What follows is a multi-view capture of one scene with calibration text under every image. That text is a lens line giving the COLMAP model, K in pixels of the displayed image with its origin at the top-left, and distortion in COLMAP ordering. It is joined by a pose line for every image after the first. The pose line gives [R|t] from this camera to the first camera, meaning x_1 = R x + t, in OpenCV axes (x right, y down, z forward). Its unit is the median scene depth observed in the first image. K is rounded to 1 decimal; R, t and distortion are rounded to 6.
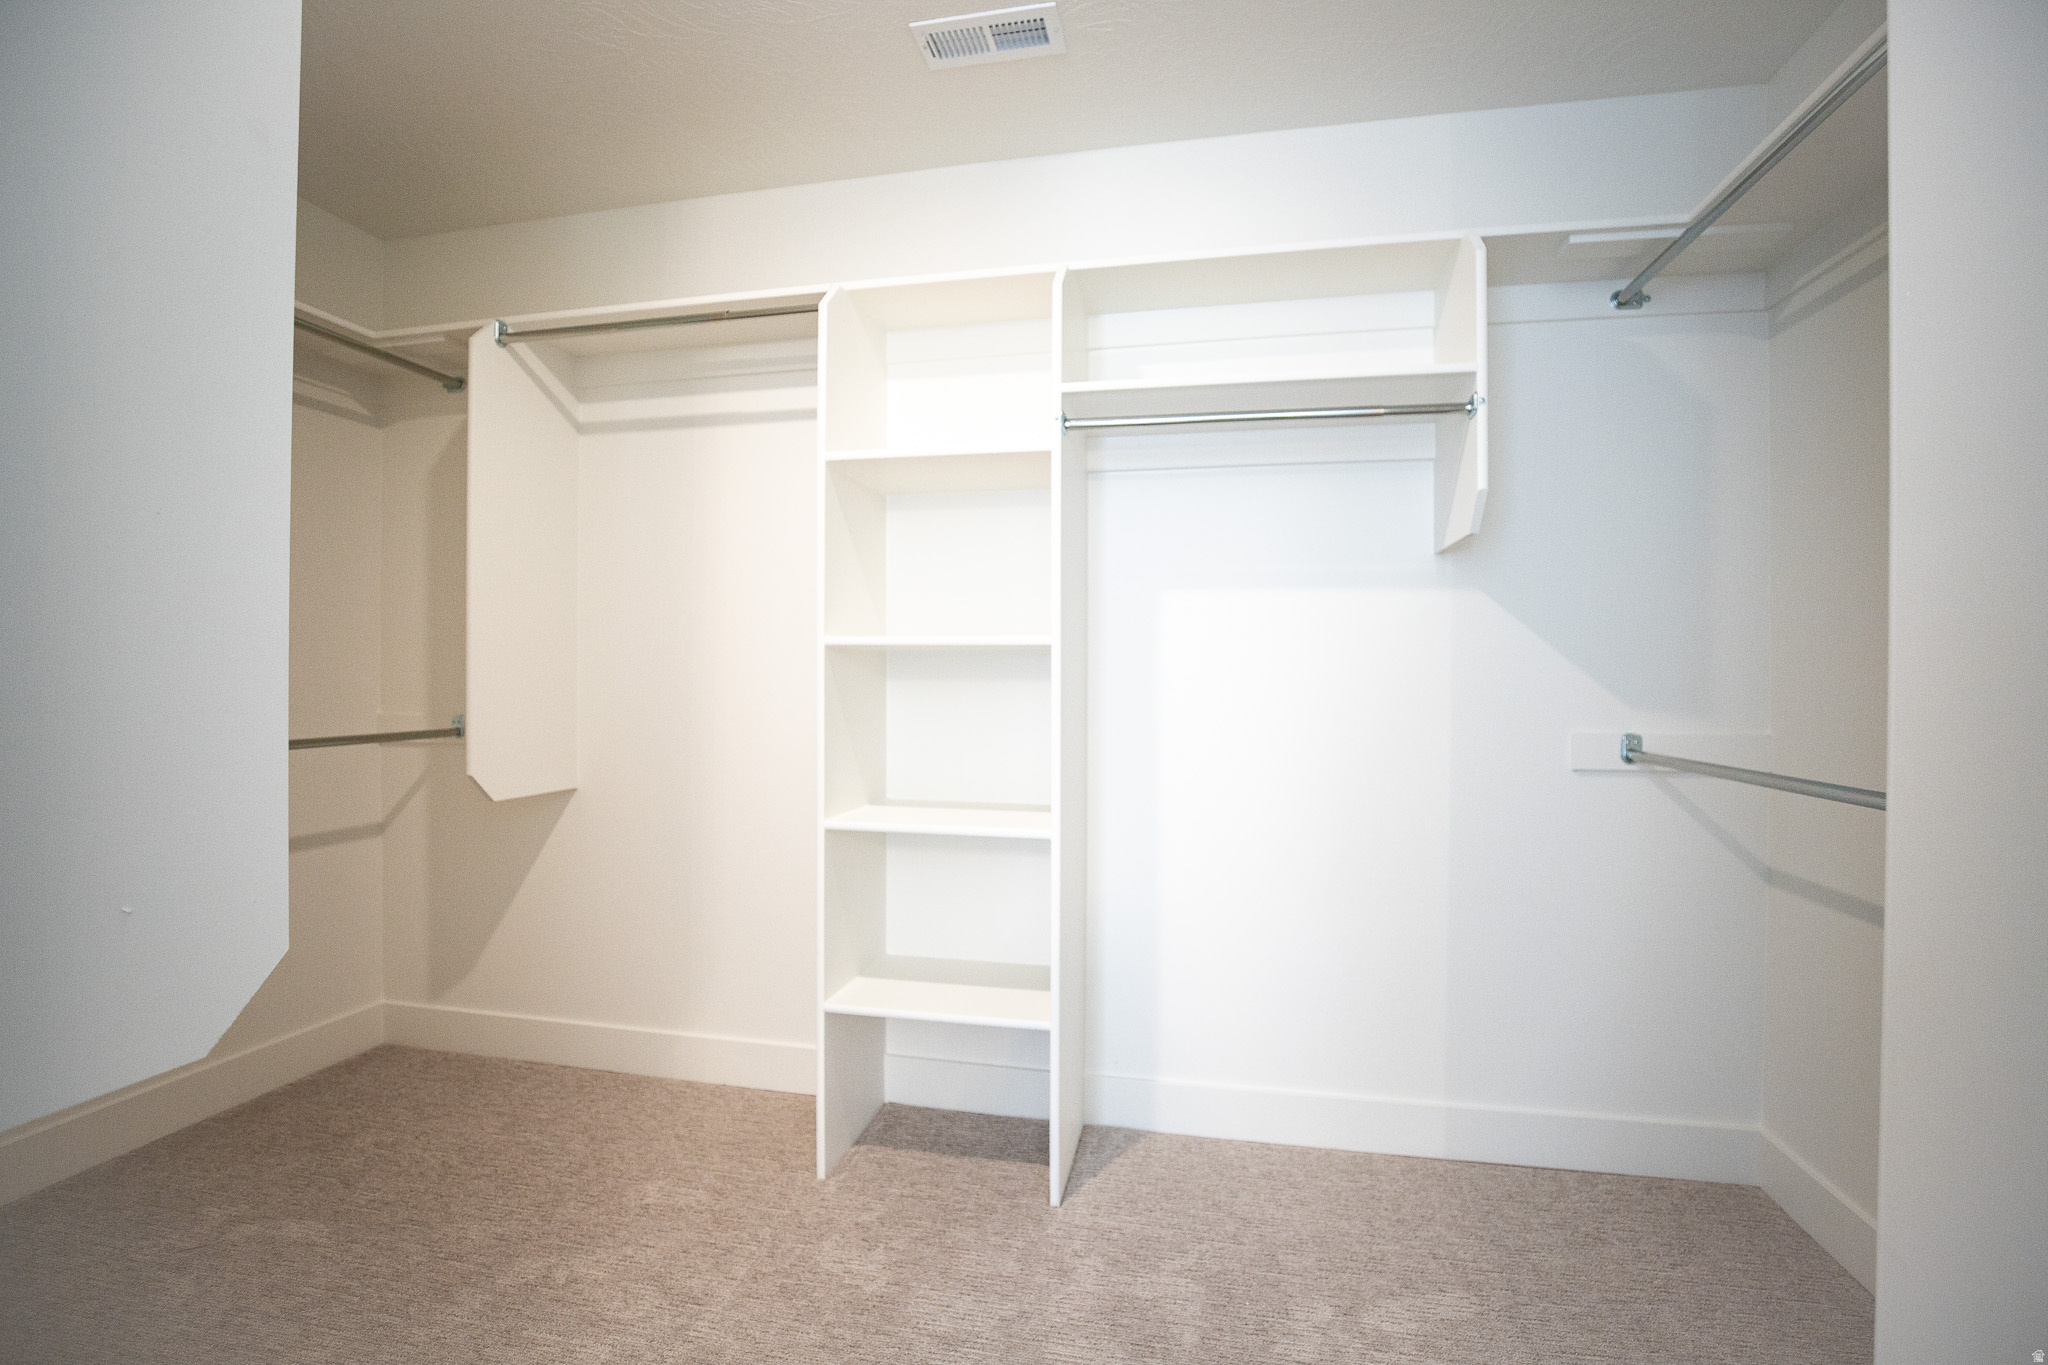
lens RADIAL K [[958.6, 0, 1019.2], [0, 958.6, 683.9], [0, 0, 1]] dist [-0.016777, 0.000981]
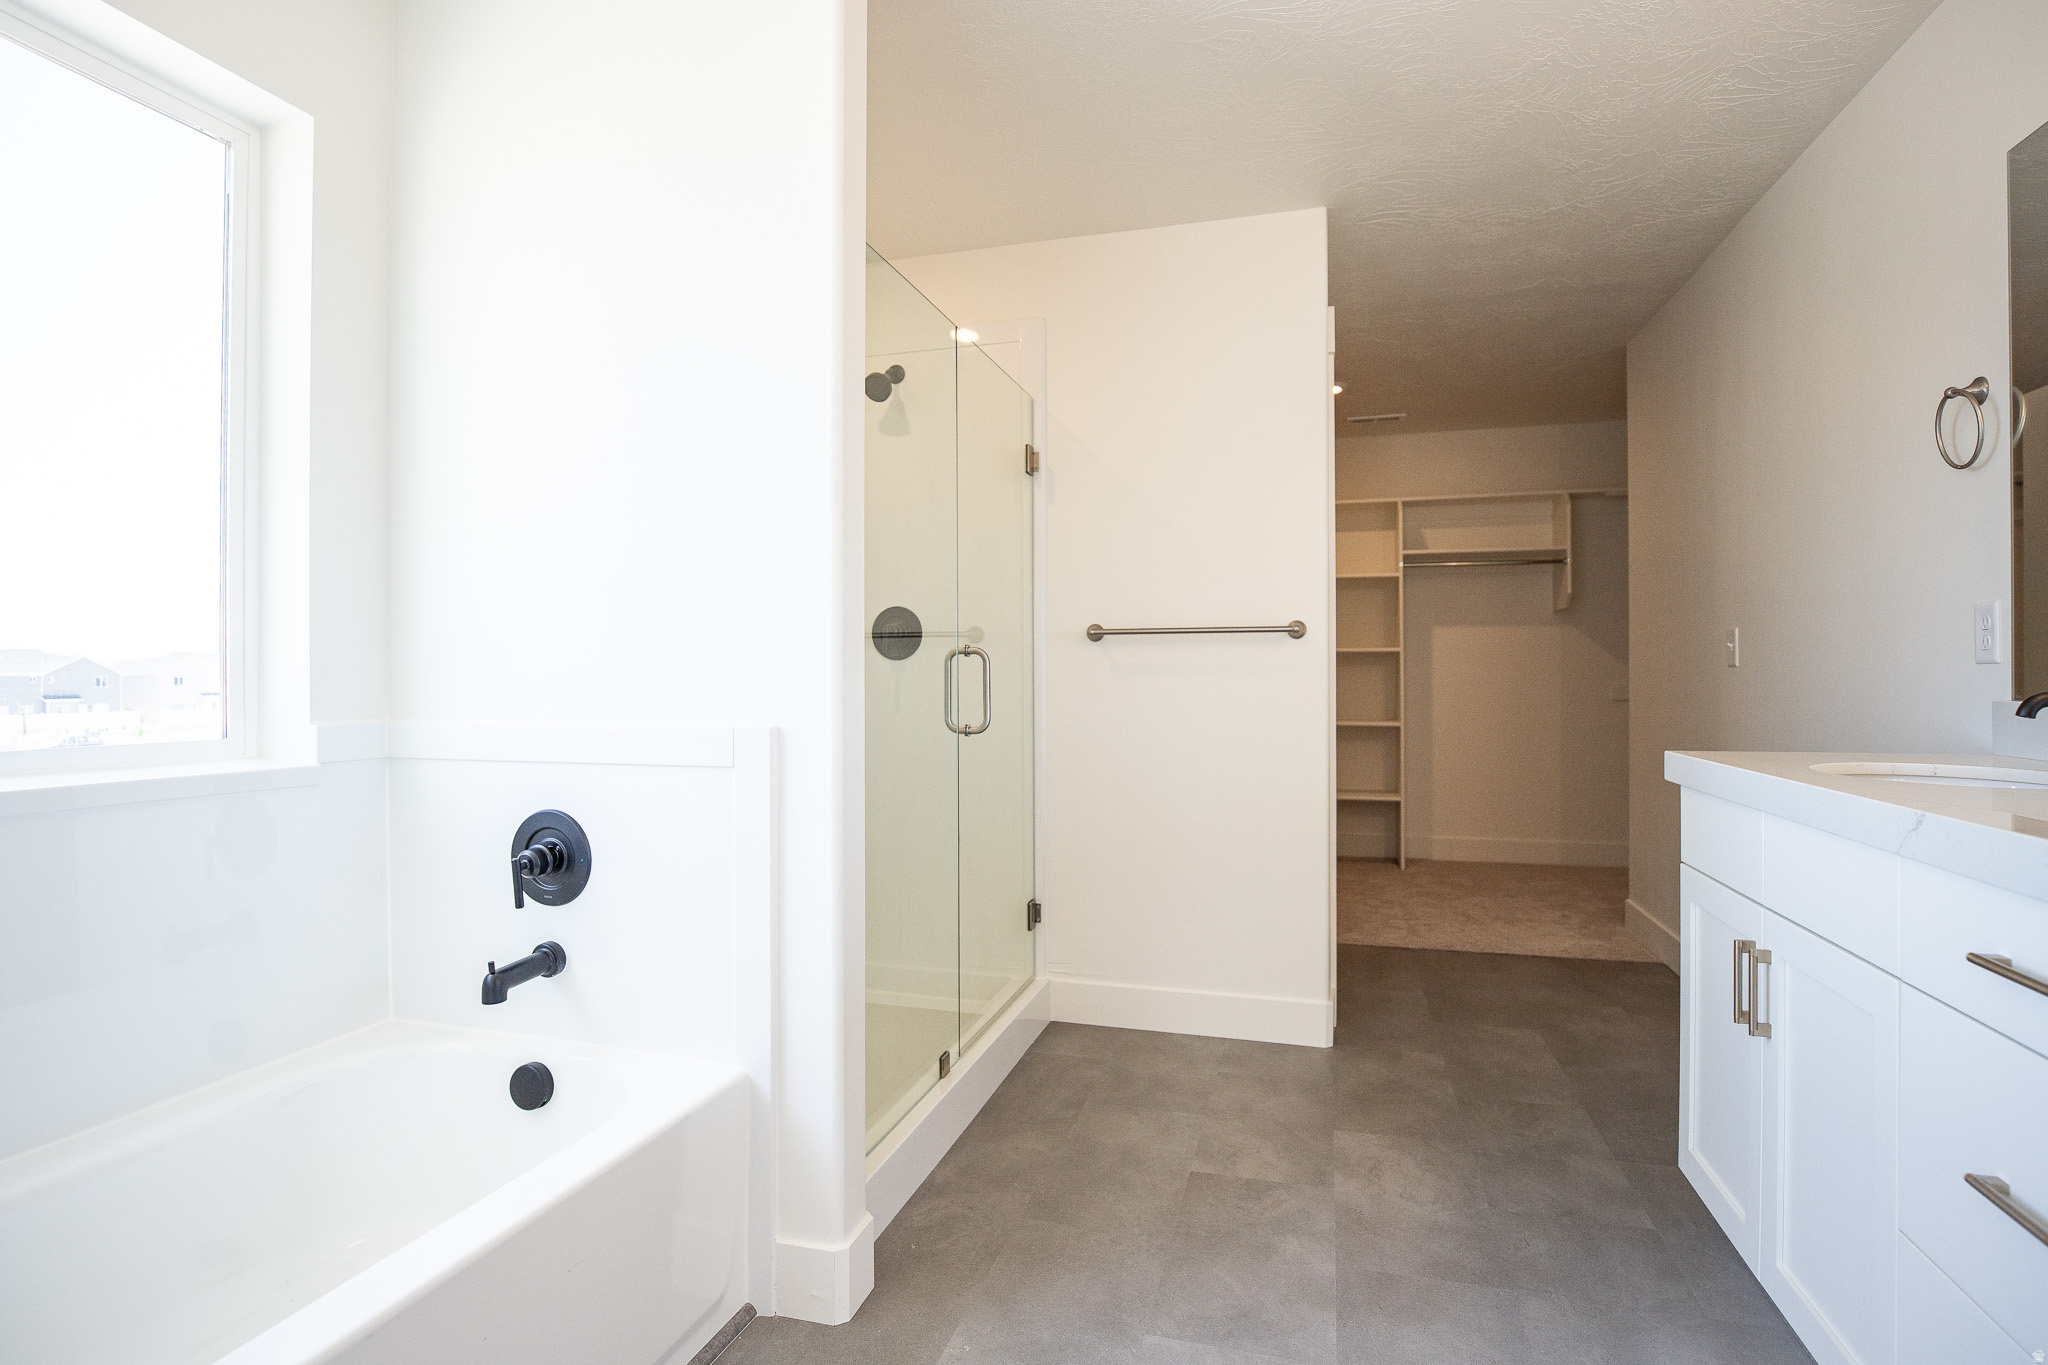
lens RADIAL K [[1055.6, 0, 1032.8], [0, 1055.6, 678.9], [0, 0, 1]] dist [-0.022646, 0.005752]
pose [[0.997496, -0.002258, -0.070689, -0.744435], [0.001769, 0.999974, -0.006970, 0.046995], [0.070703, 0.006828, 0.997474, -1.881068]]
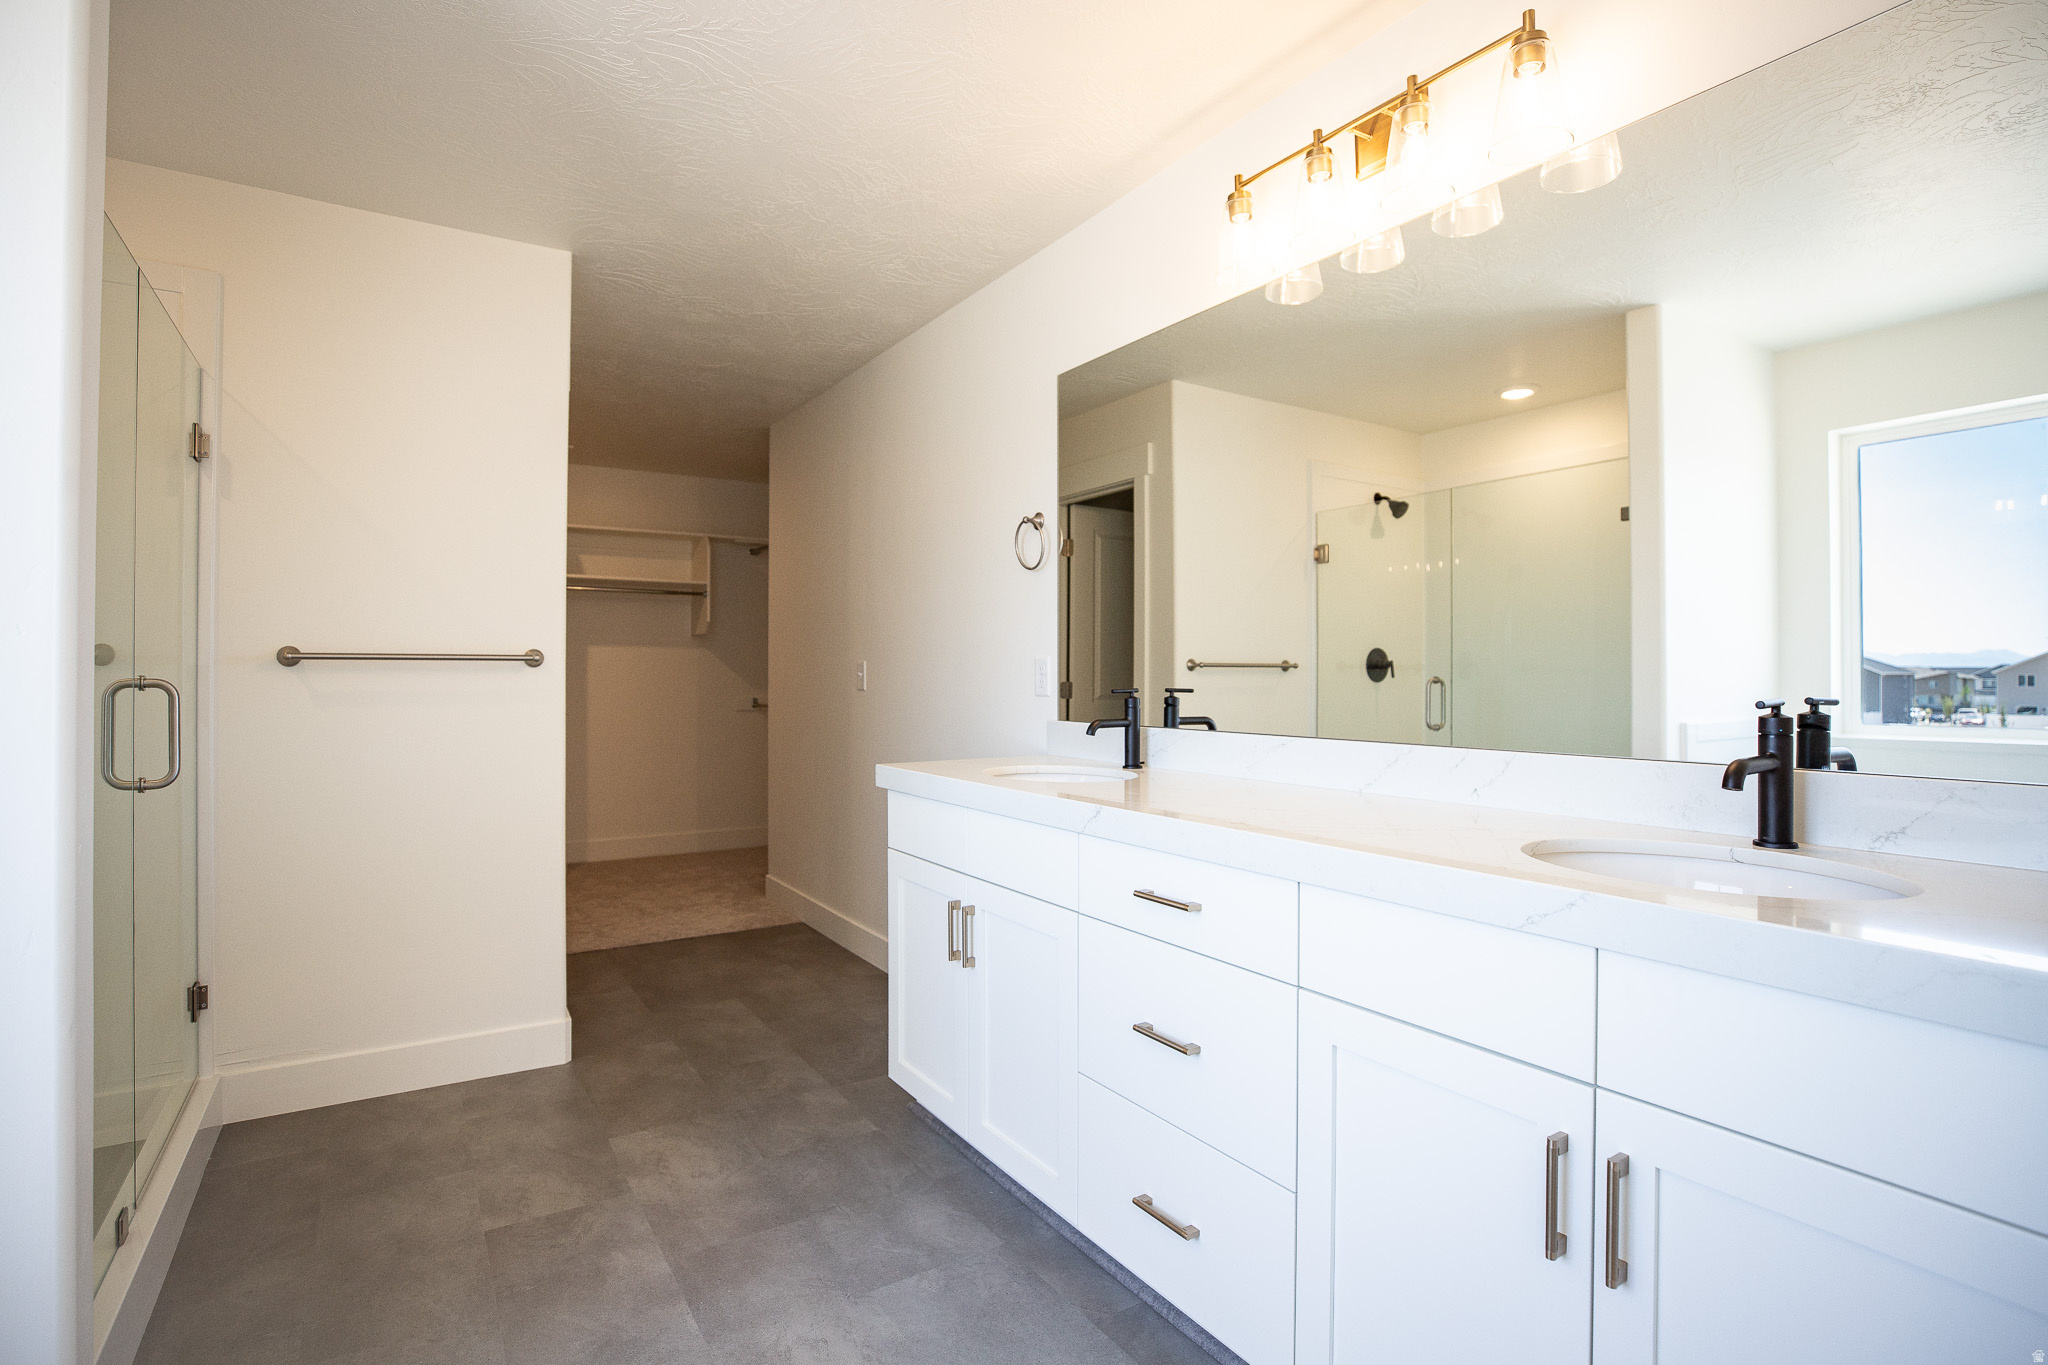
lens RADIAL K [[958.6, 0, 1018.0], [0, 958.6, 681.1], [0, 0, 1]] dist [-0.016777, 0.000981]
pose [[0.720790, 0.001942, 0.693151, -0.897145], [0.005327, 0.999951, -0.008341, 0.020521], [-0.693133, 0.009705, 0.720744, -1.839740]]
